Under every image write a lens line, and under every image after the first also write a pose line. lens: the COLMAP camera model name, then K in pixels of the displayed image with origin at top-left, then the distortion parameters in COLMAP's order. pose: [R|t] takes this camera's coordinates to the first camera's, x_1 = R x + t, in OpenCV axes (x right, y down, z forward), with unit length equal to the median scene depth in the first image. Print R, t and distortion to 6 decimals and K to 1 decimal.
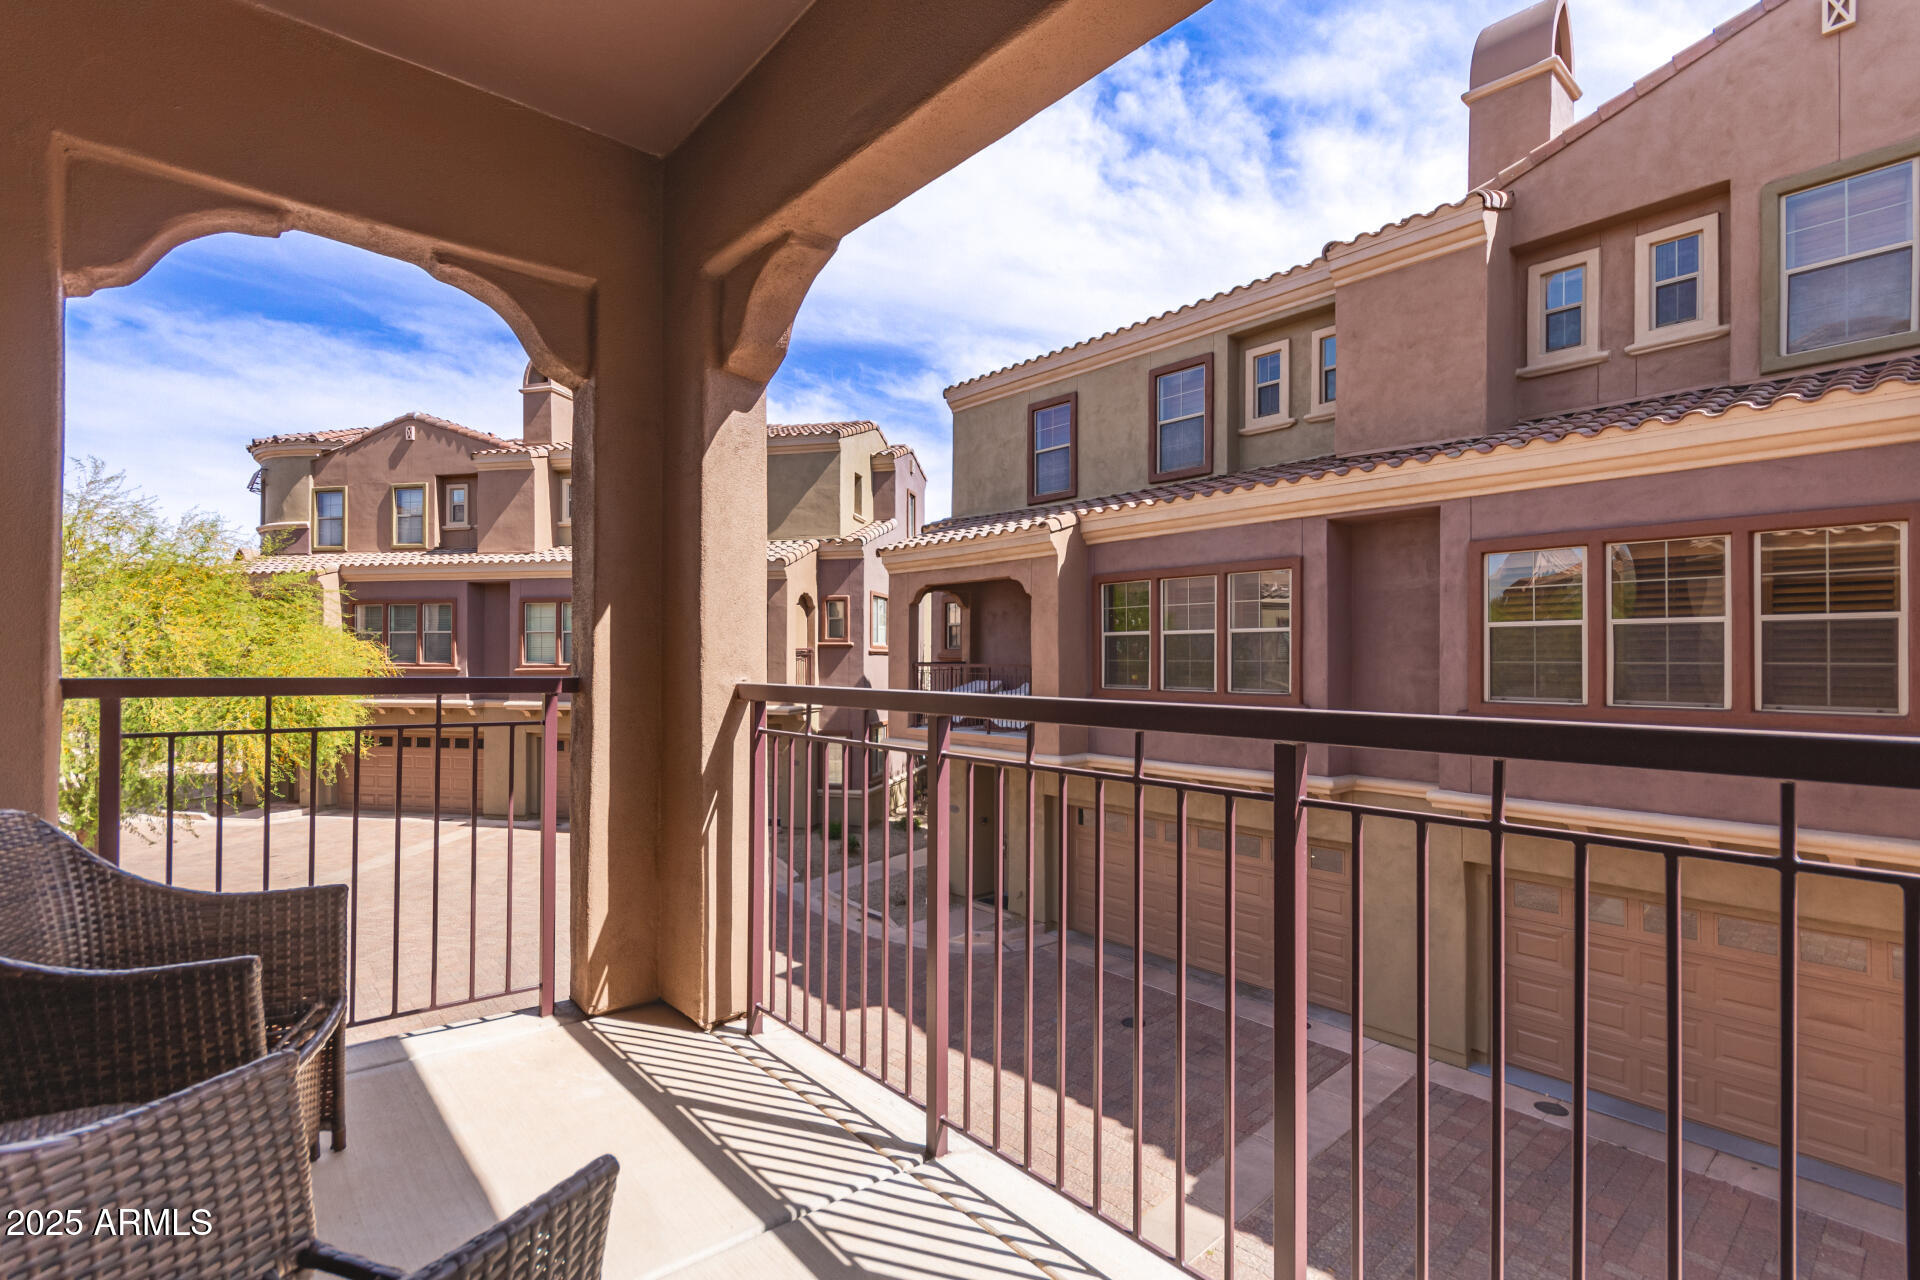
lens RADIAL K [[894.1, 0, 965.6], [0, 894.1, 643.3], [0, 0, 1]] dist [-0.000971, 0.000040]
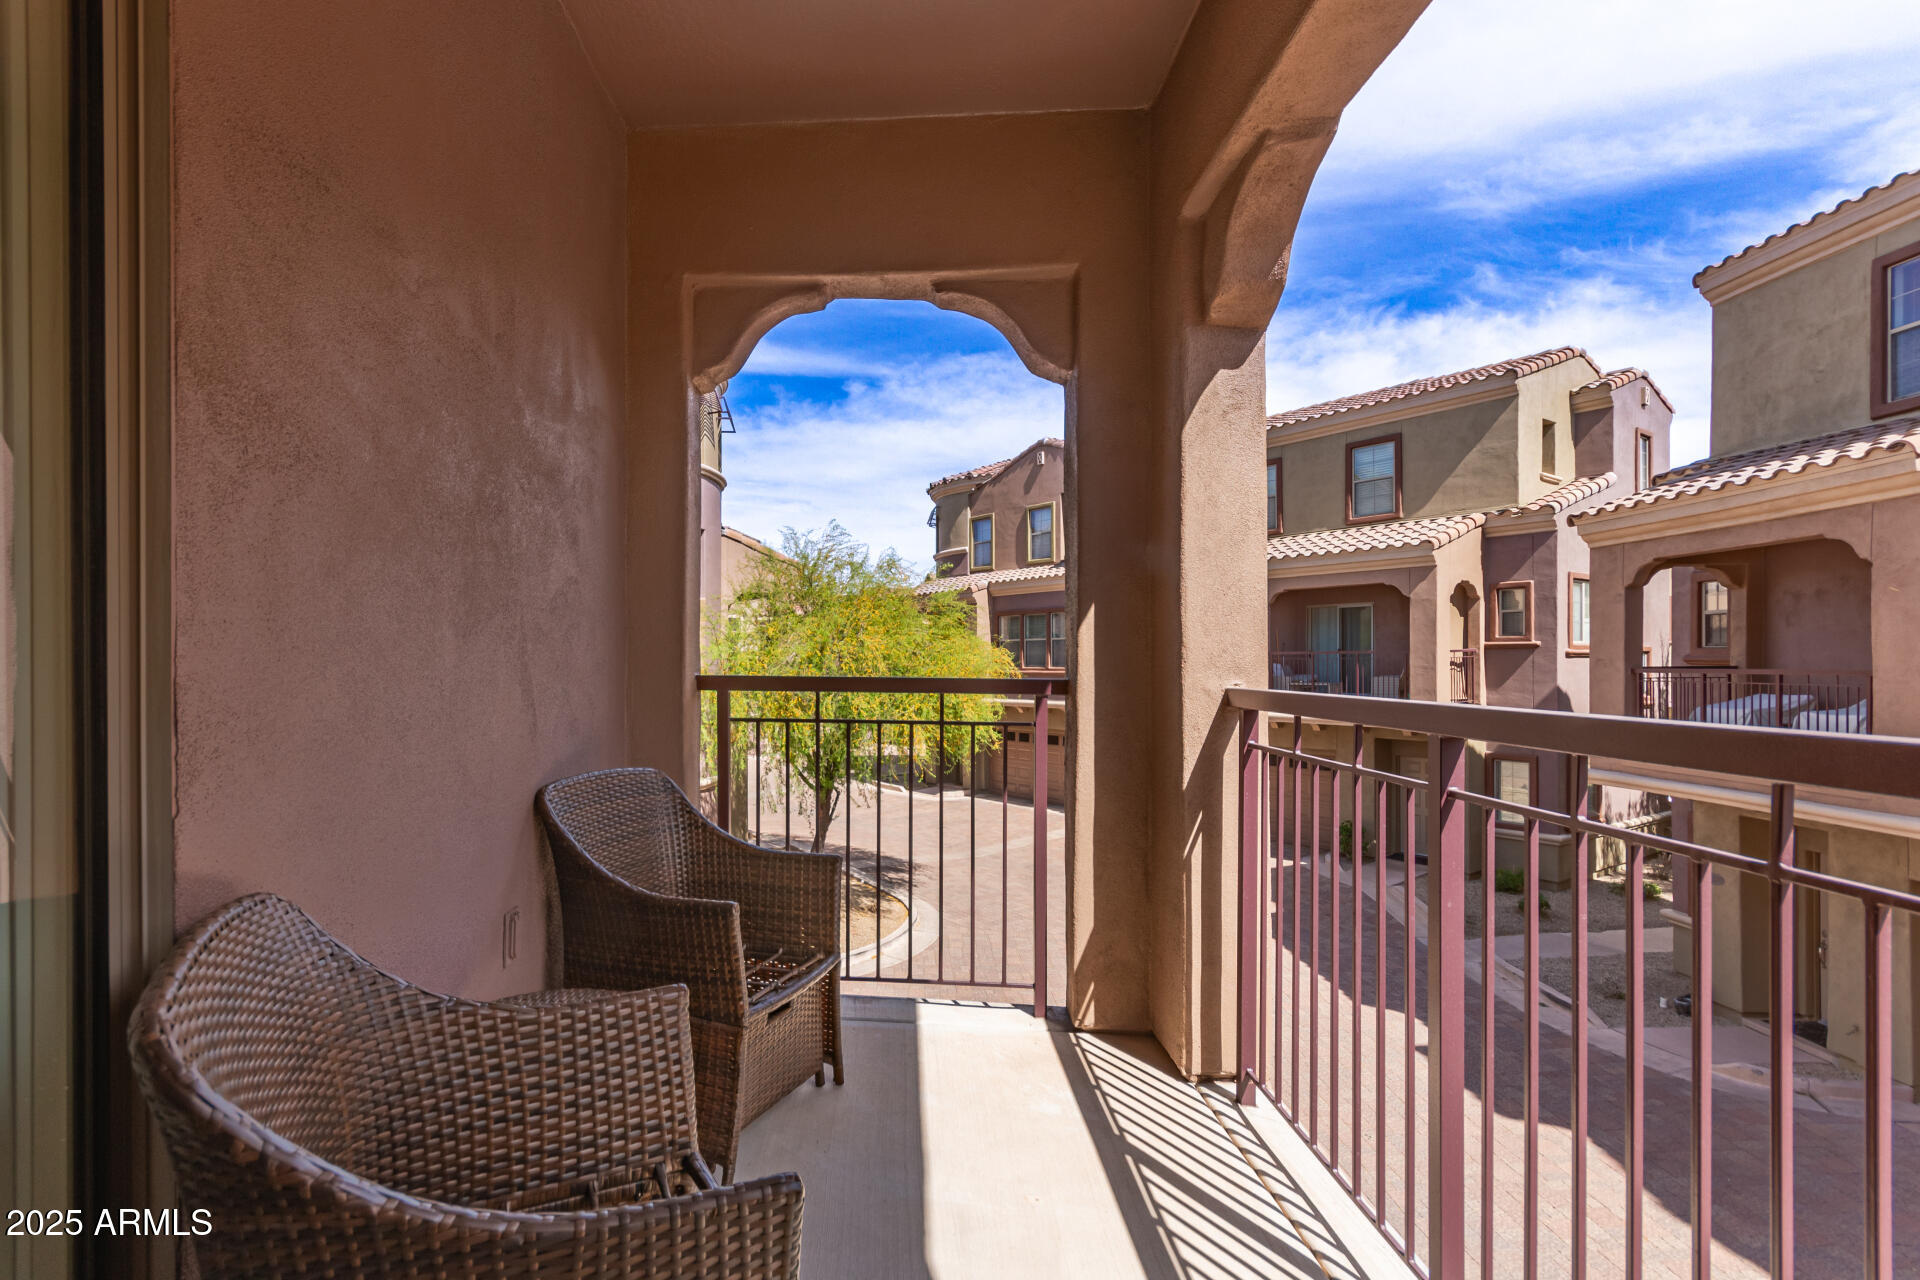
lens RADIAL K [[929.2, 0, 959.9], [0, 929.2, 660.1], [0, 0, 1]] dist [-0.000443, 0.000963]
pose [[0.709428, -0.005840, -0.704754, 0.188375], [0.013419, 0.999896, 0.005222, 0.010071], [0.704650, -0.013162, 0.709433, 0.190641]]
